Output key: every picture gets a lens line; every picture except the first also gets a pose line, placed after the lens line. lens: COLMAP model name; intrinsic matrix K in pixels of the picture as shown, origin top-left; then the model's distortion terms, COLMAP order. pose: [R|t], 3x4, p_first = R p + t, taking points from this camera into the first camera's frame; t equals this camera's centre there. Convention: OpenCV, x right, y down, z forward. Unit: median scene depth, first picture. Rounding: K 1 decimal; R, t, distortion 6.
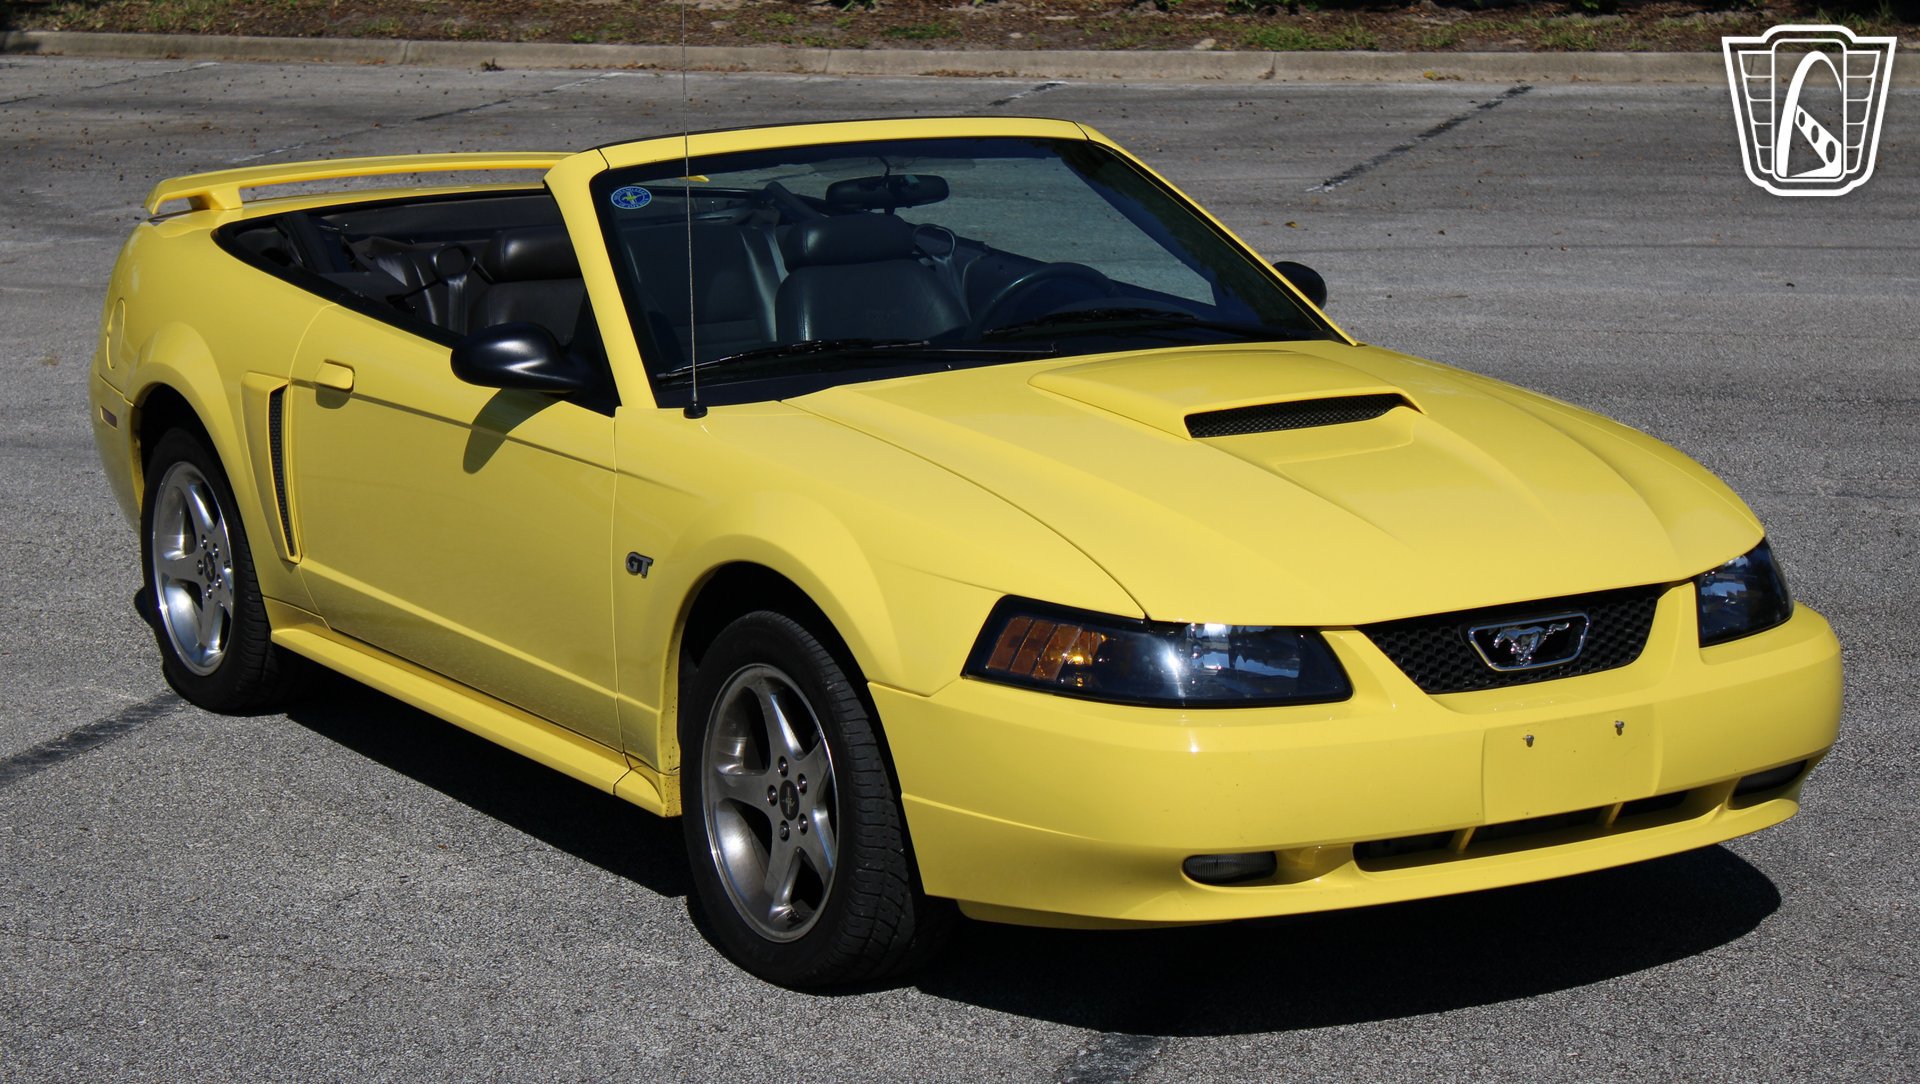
lens RADIAL K [[4233.5, 0, 968.8], [0, 4233.5, 554.7], [0, 0, 1]] dist [0.081102, 0.000000]
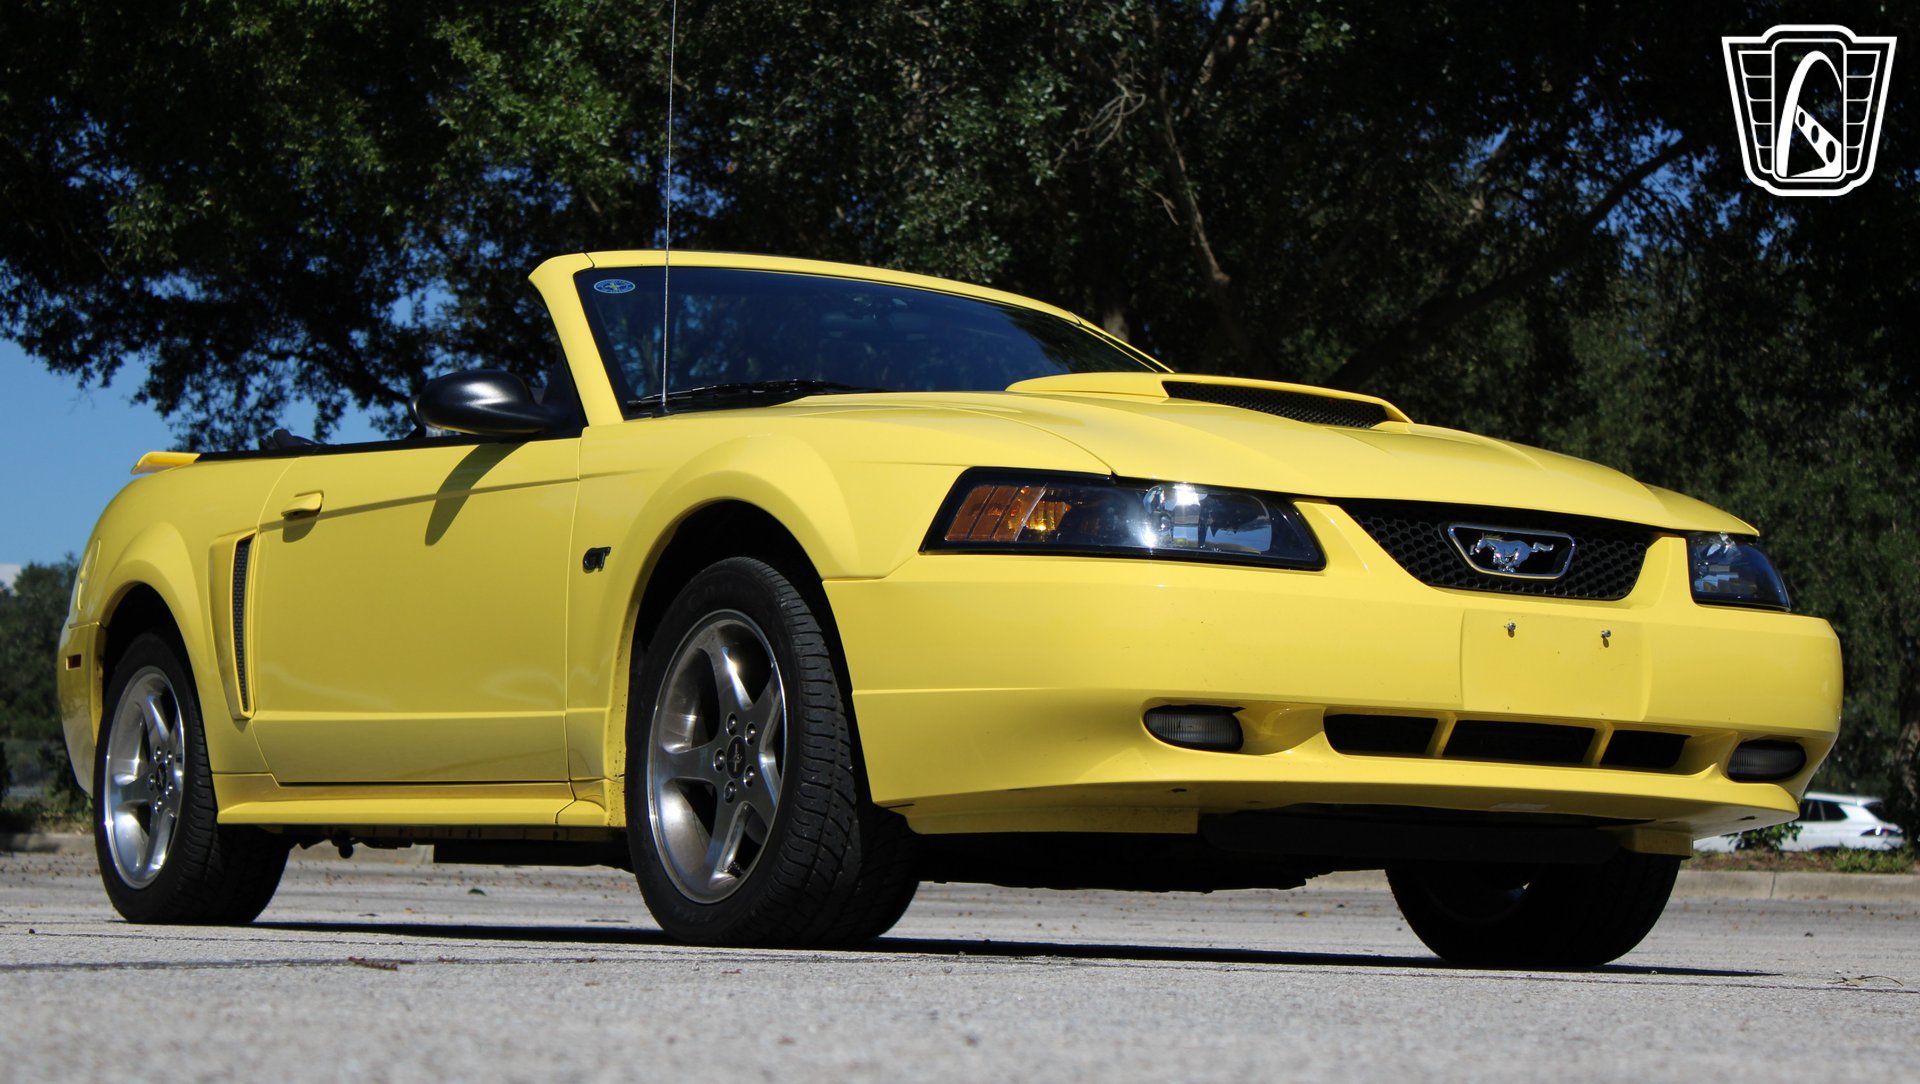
lens RADIAL K [[4233.5, 0, 965.2], [0, 4233.5, 550.0], [0, 0, 1]] dist [0.081102, 0.000000]
pose [[0.999260, 0.036043, -0.013466, 0.019955], [-0.038316, 0.964052, -0.262938, 0.259772], [0.003504, 0.263259, 0.964719, 0.068567]]
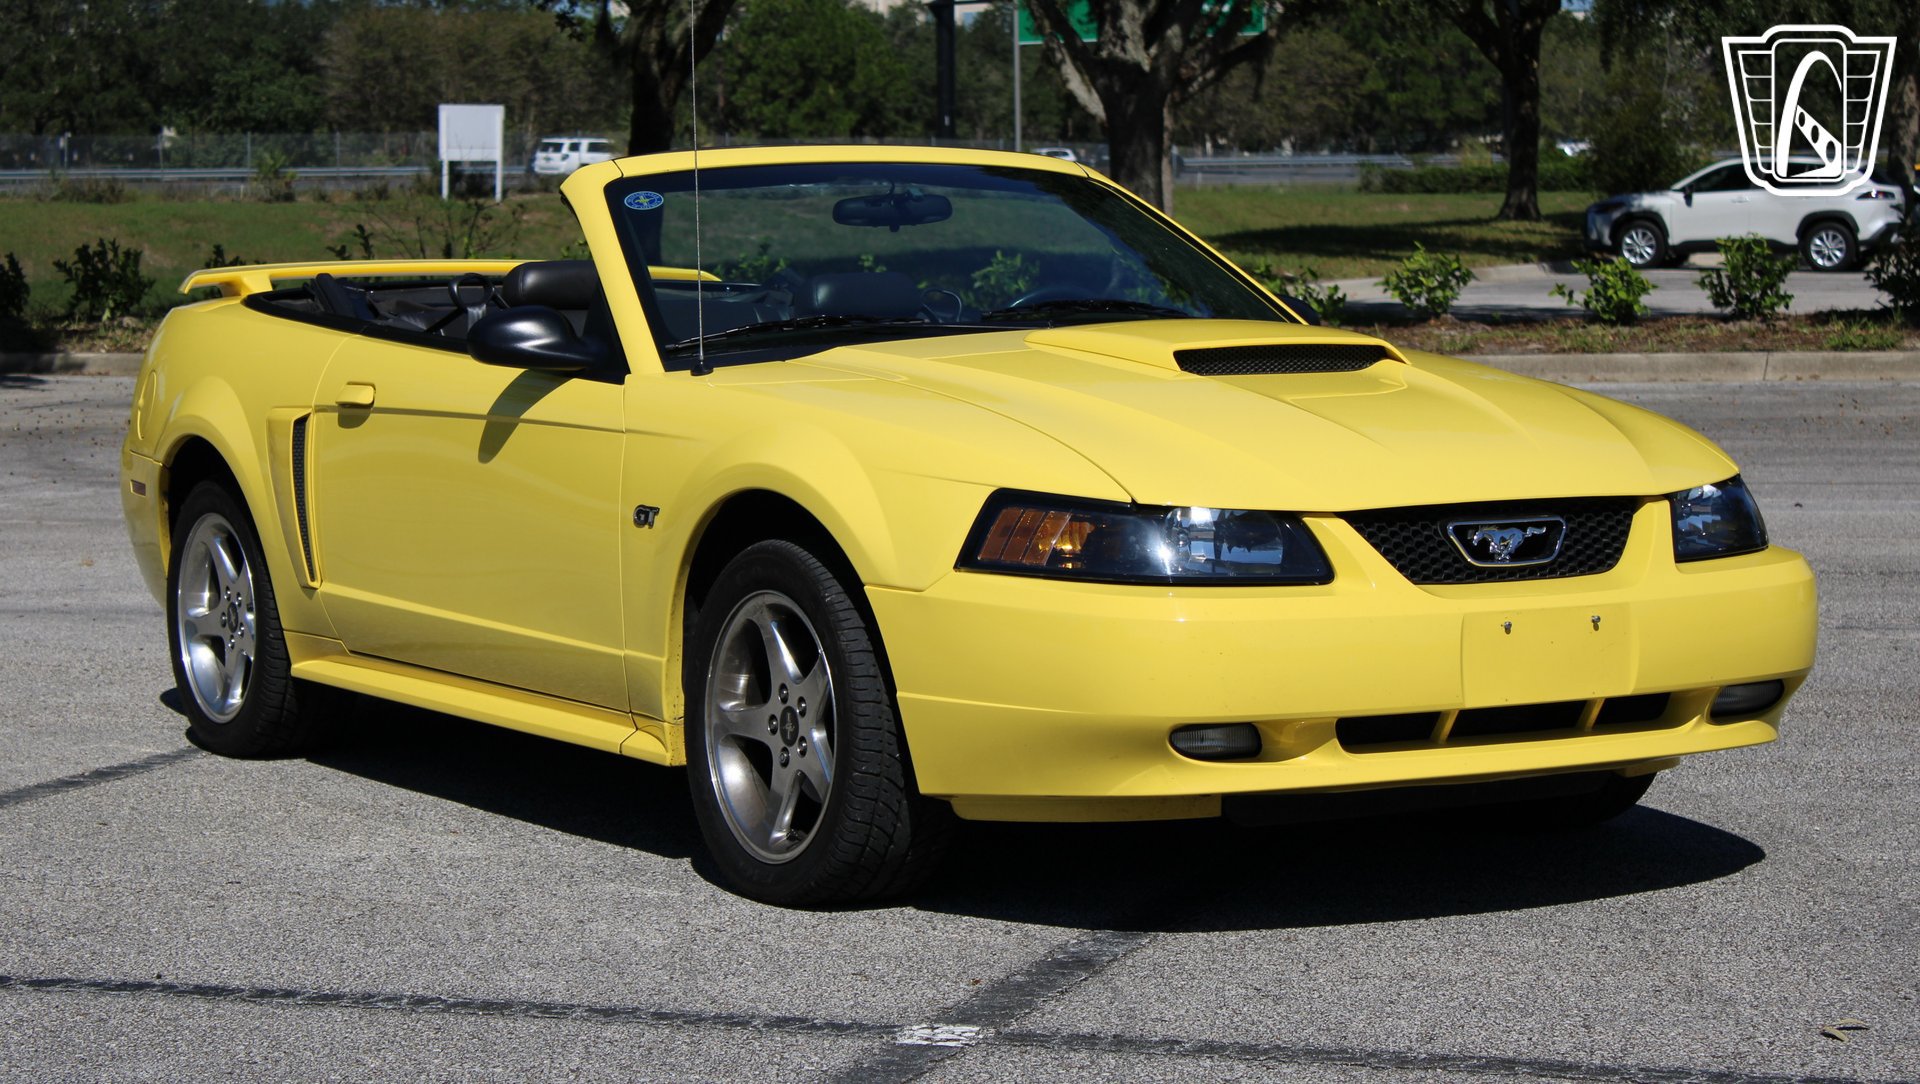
lens RADIAL K [[4233.5, 0, 966.8], [0, 4233.5, 551.1], [0, 0, 1]] dist [0.081102, 0.000000]
pose [[0.999950, -0.000304, -0.010000, 0.010686], [-0.000760, 0.994347, -0.106176, 0.123868], [0.009976, 0.106178, 0.994297, -0.021877]]
